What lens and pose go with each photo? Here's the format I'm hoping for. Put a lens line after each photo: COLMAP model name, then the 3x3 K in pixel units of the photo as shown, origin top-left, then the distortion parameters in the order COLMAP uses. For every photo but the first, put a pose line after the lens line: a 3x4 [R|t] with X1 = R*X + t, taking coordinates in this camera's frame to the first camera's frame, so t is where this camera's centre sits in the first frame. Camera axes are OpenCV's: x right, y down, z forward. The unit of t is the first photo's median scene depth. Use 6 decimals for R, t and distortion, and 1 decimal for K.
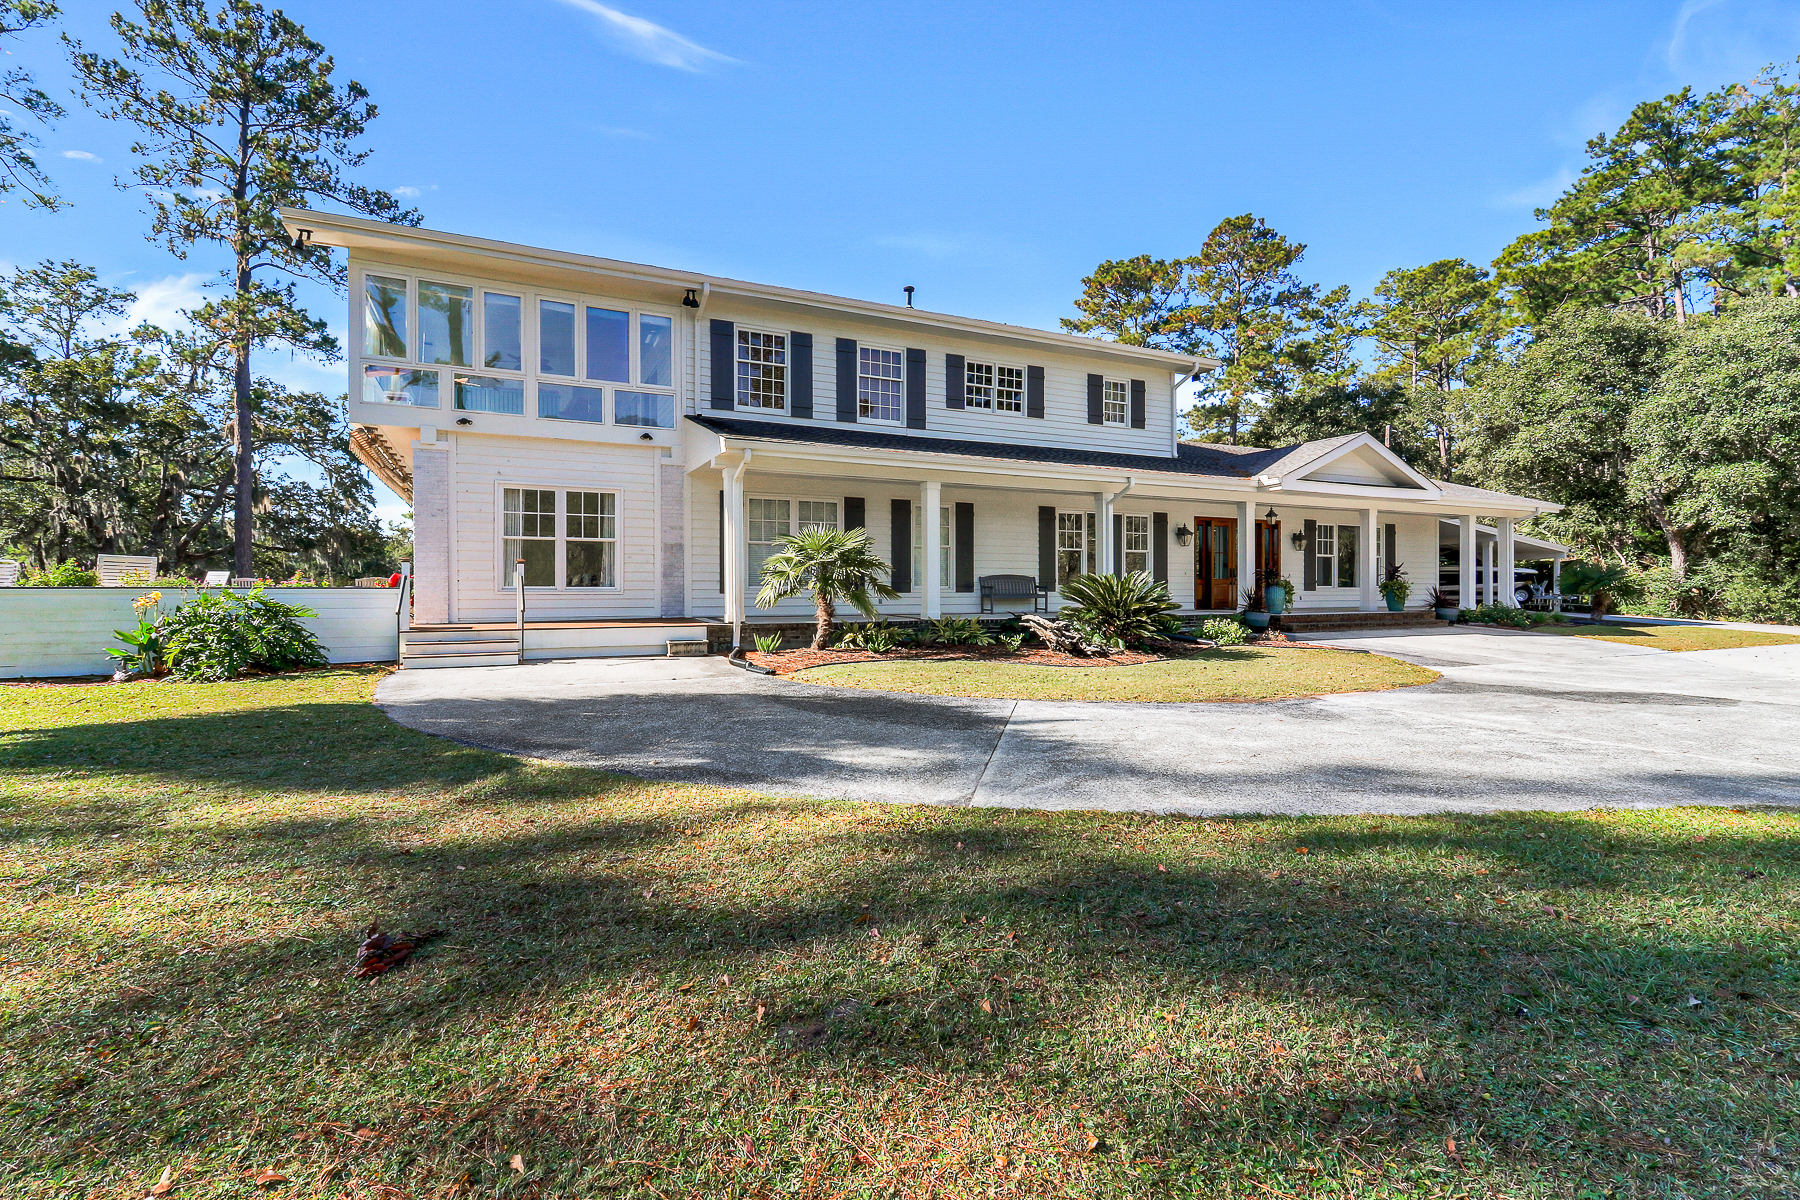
lens RADIAL K [[825.8, 0, 900.2], [0, 825.8, 569.3], [0, 0, 1]] dist [0.000033, -0.001090]
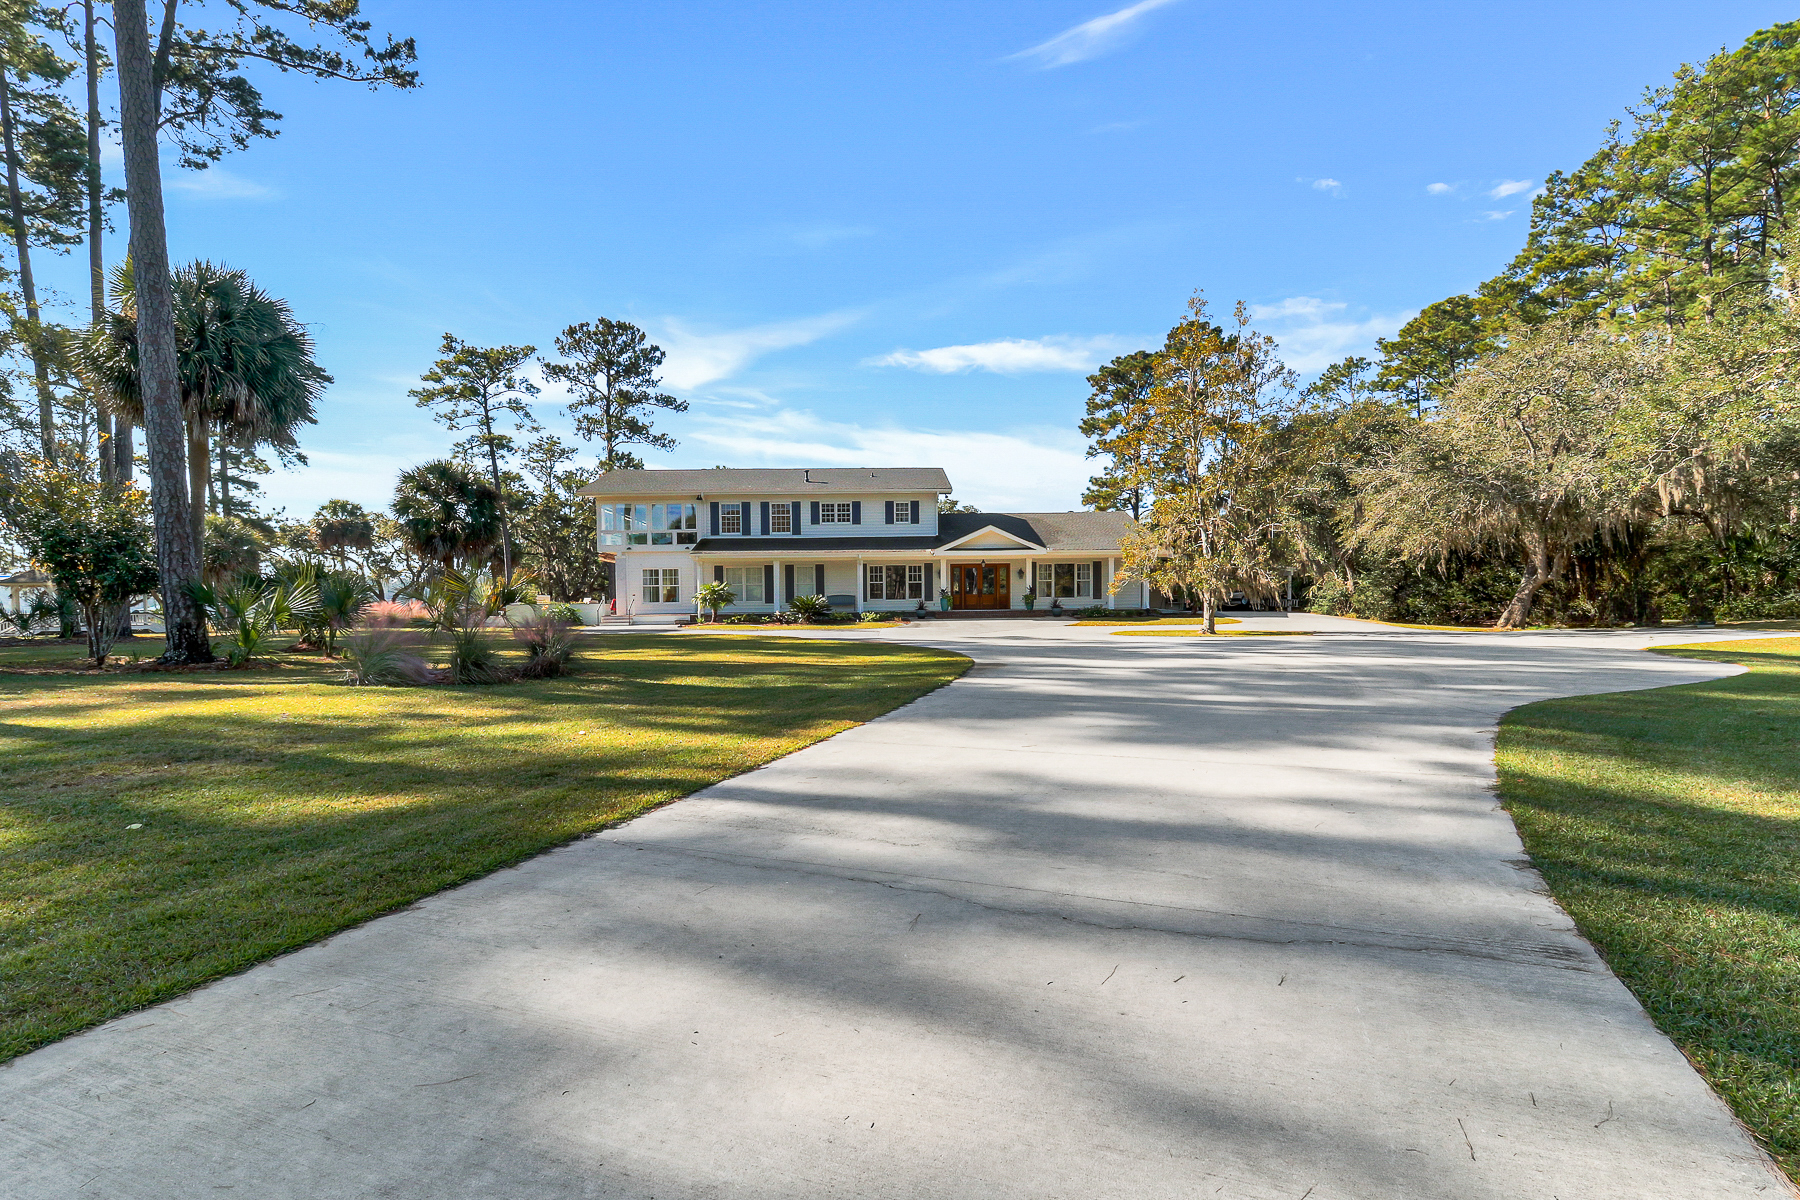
lens RADIAL K [[825.8, 0, 900.2], [0, 825.8, 569.3], [0, 0, 1]] dist [0.000033, -0.001090]
pose [[0.916058, -0.031611, -0.399797, 1.220858], [0.025351, 0.999459, -0.020937, -0.011882], [0.400243, 0.009045, 0.916364, -1.051833]]
